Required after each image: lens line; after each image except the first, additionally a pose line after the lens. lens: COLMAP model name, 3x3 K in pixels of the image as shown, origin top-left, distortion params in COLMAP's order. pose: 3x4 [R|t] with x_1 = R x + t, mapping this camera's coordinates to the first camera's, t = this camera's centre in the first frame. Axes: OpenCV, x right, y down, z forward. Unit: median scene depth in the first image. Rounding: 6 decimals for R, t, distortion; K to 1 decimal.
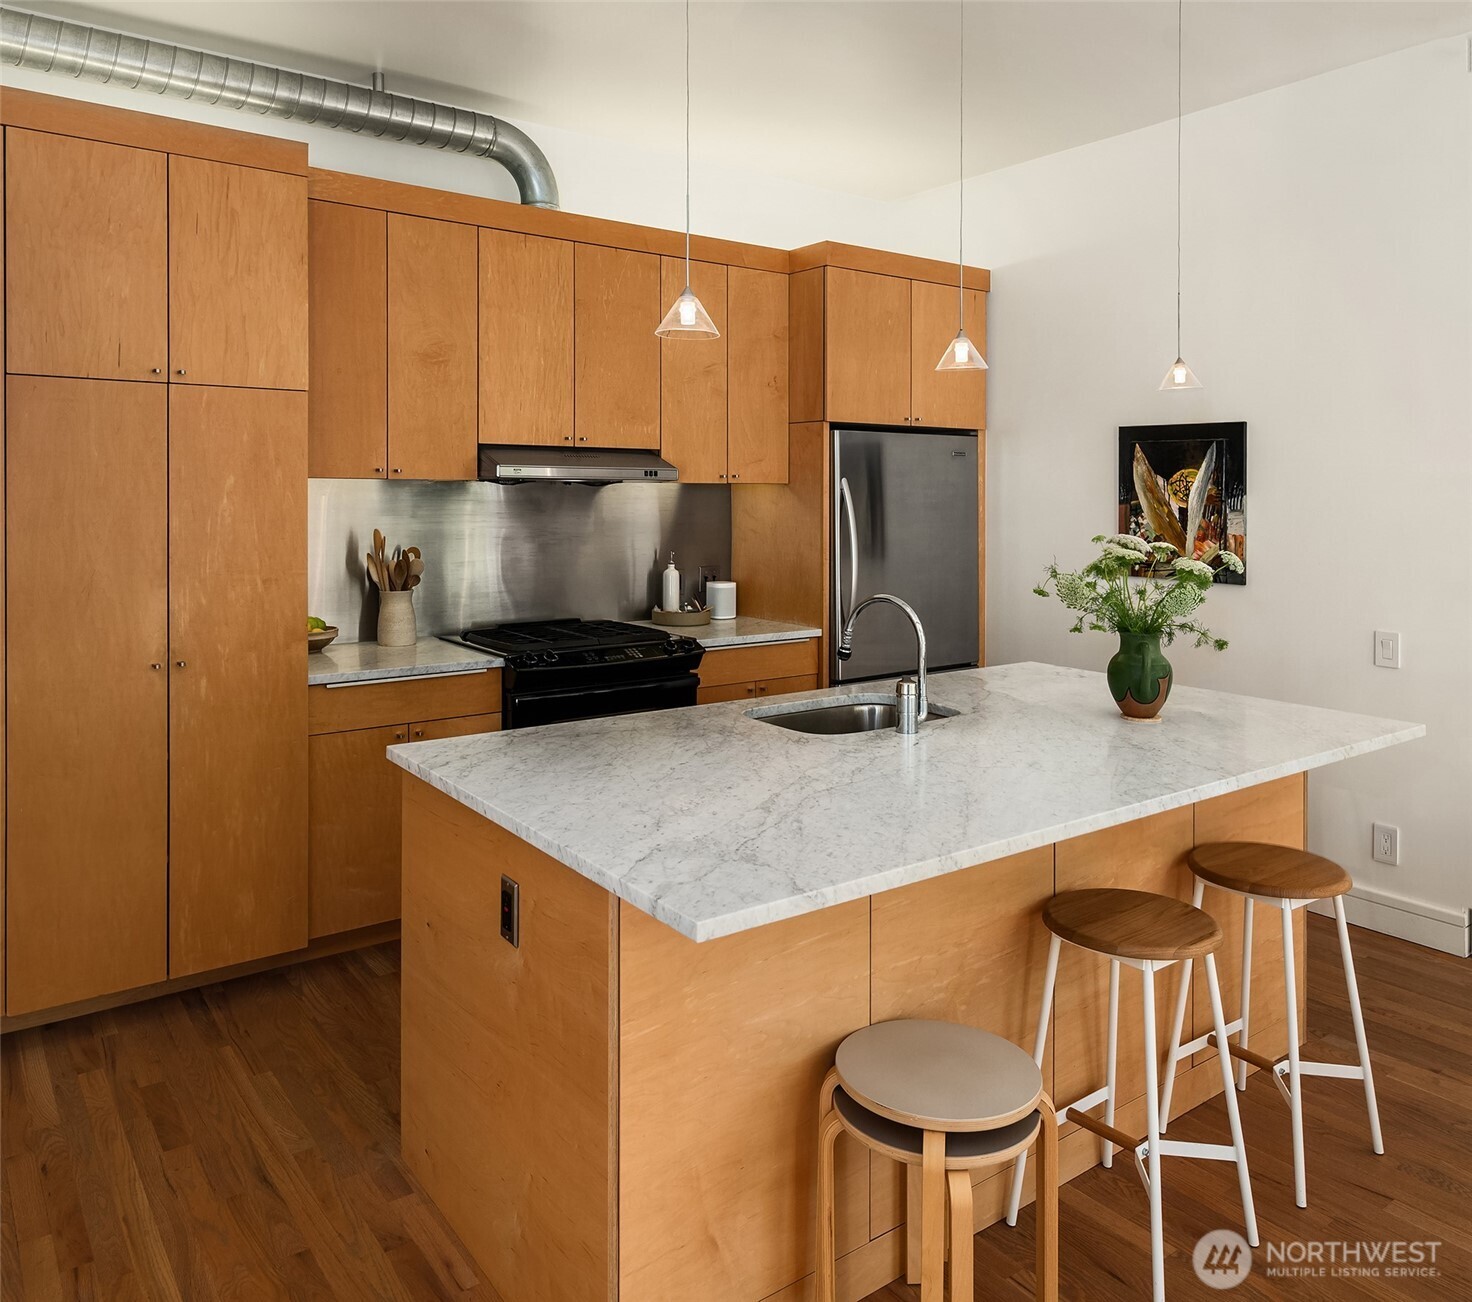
lens RADIAL K [[1114.8, 0, 733.4], [0, 1114.8, 491.9], [0, 0, 1]] dist [0.026715, -0.002282]
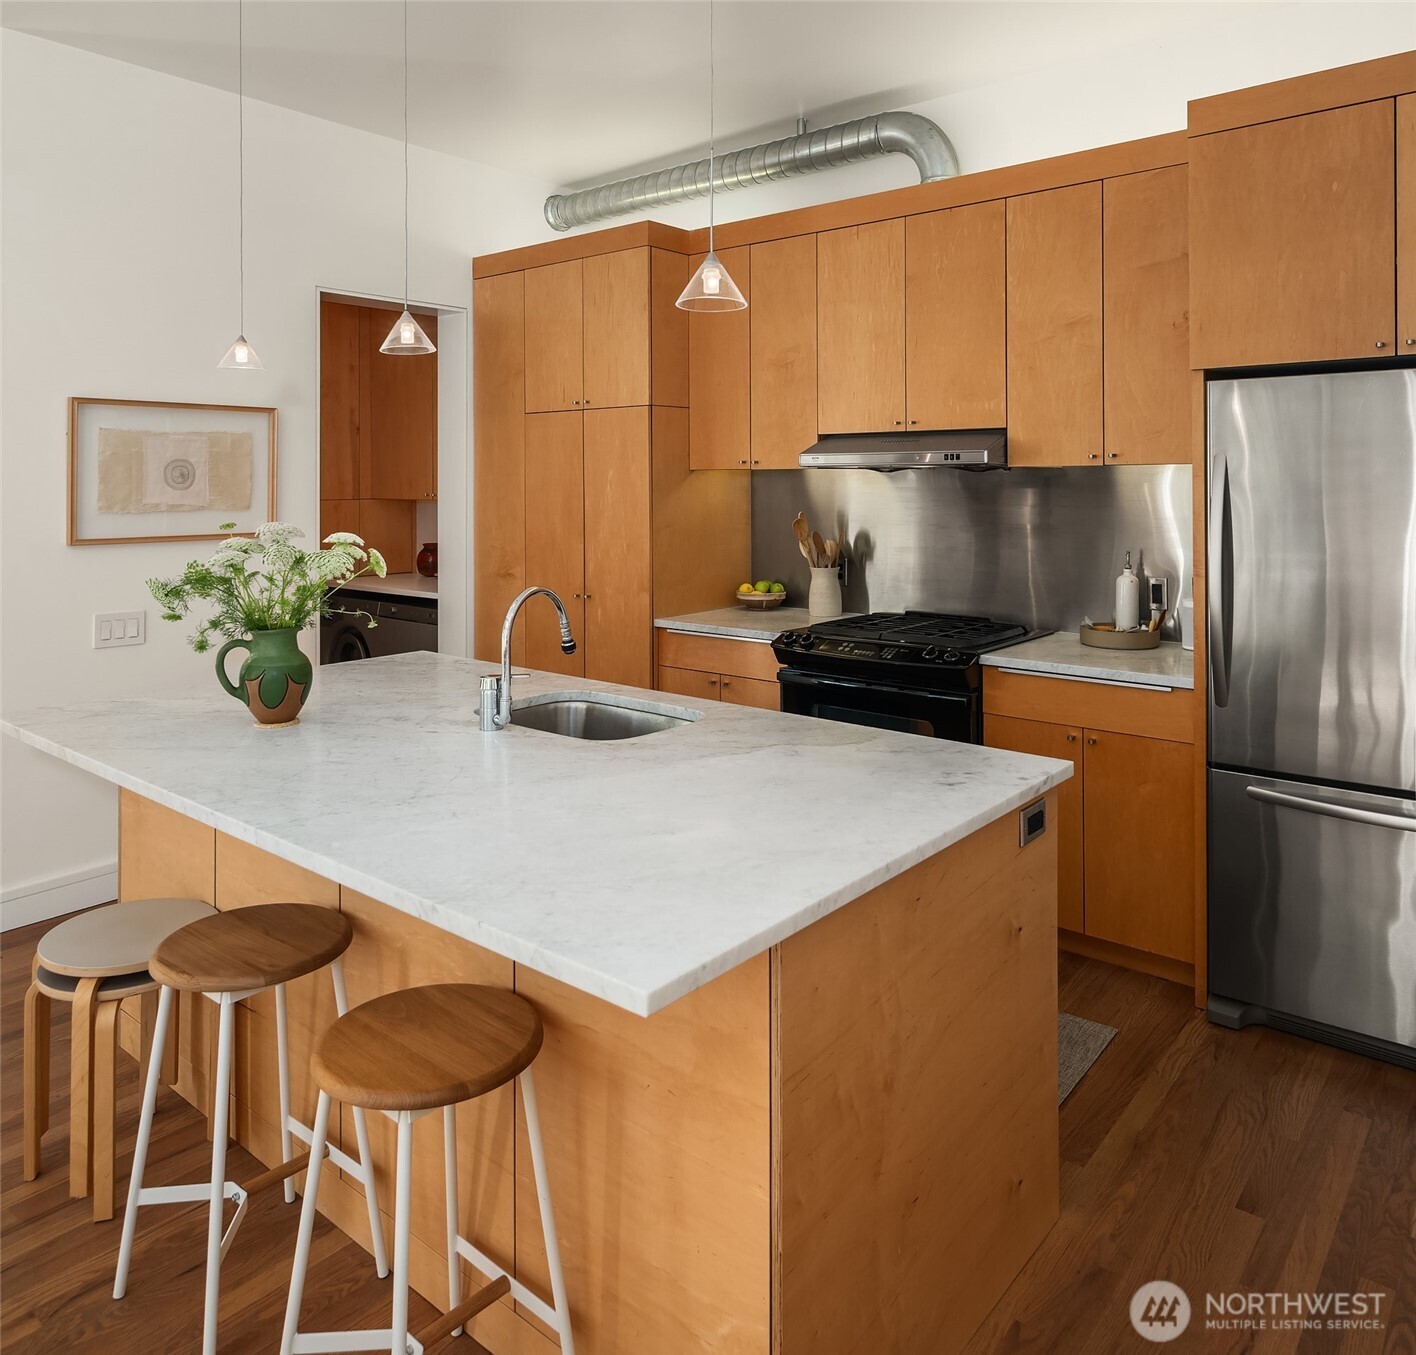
lens RADIAL K [[1060.6, 0, 709.6], [0, 1060.6, 485.8], [0, 0, 1]] dist [0.014098, 0.002516]
pose [[0.244759, -0.001168, -0.969583, 0.731157], [0.007522, 0.999971, 0.000694, 0.004425], [0.969555, -0.007463, 0.244761, 0.644422]]
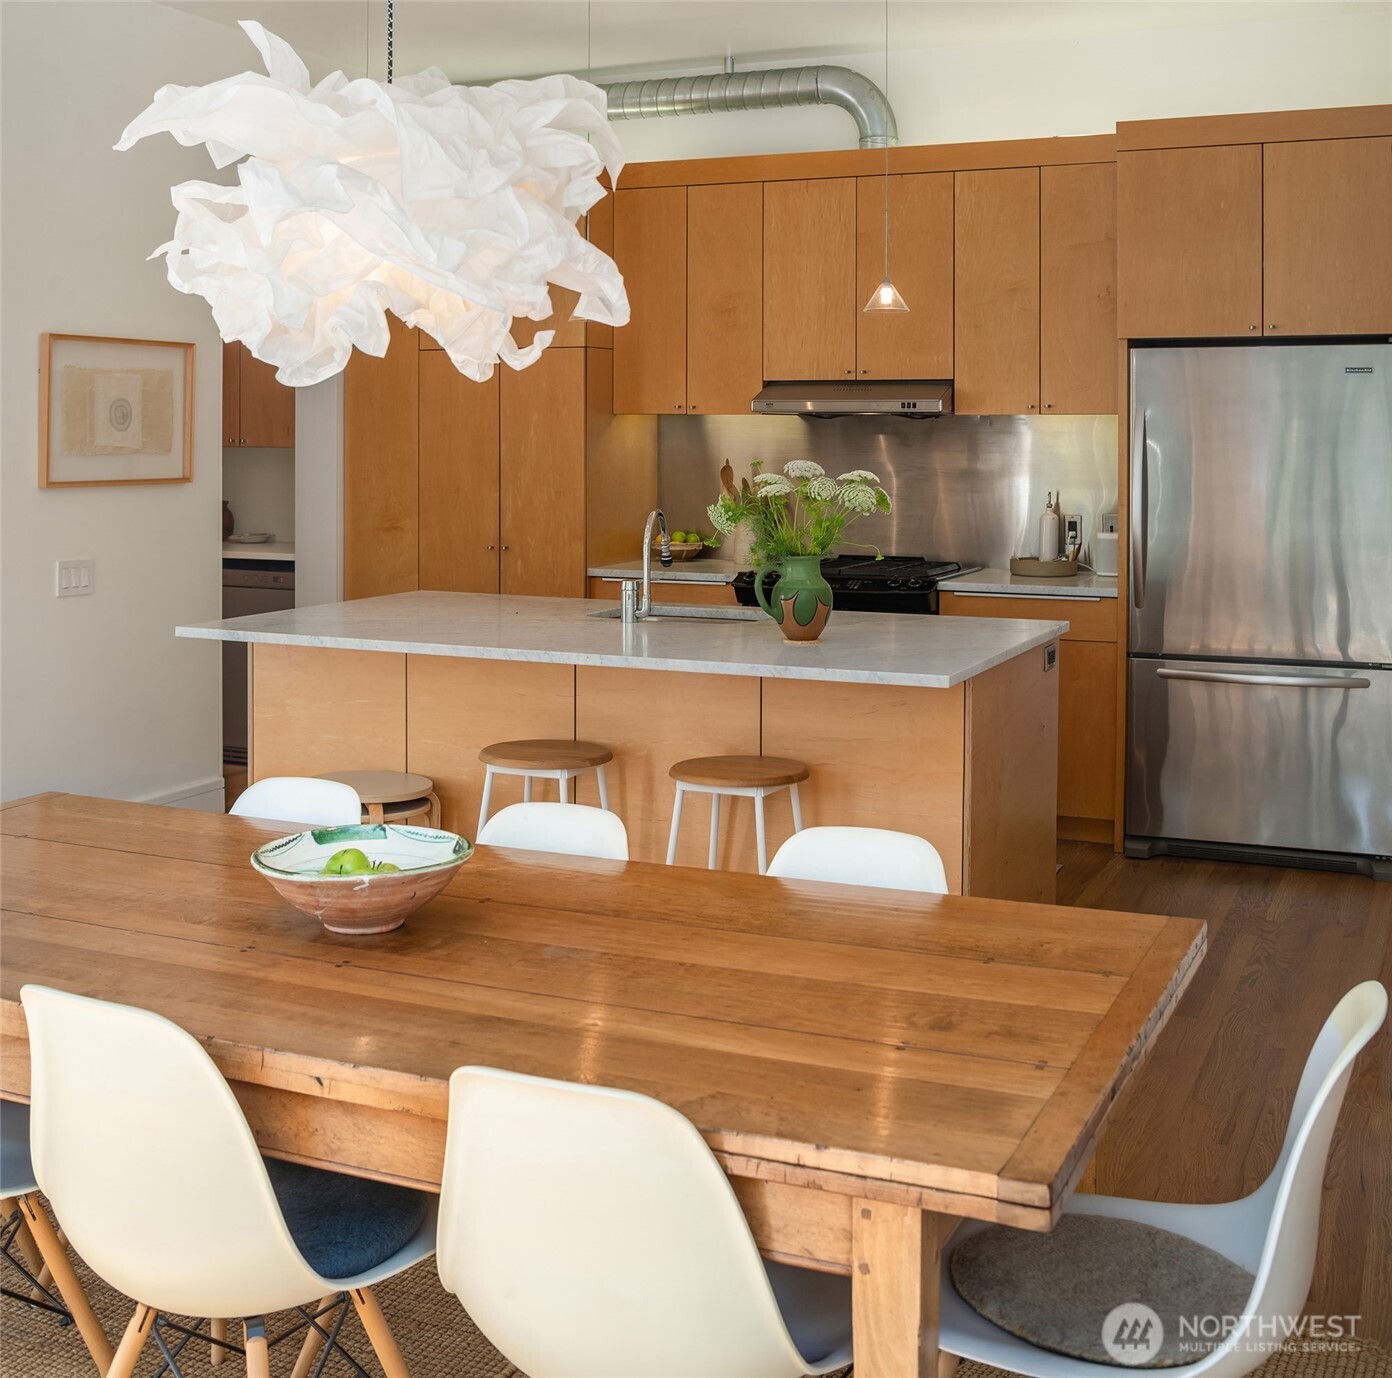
lens RADIAL K [[1801.1, 0, 695.5], [0, 1801.1, 456.9], [0, 0, 1]] dist [-0.019685, 0.009959]
pose [[0.499982, 0.010562, -0.865971, 1.254447], [0.001115, 0.999917, 0.012839, 0.008279], [0.866035, -0.007385, 0.499929, 0.062498]]
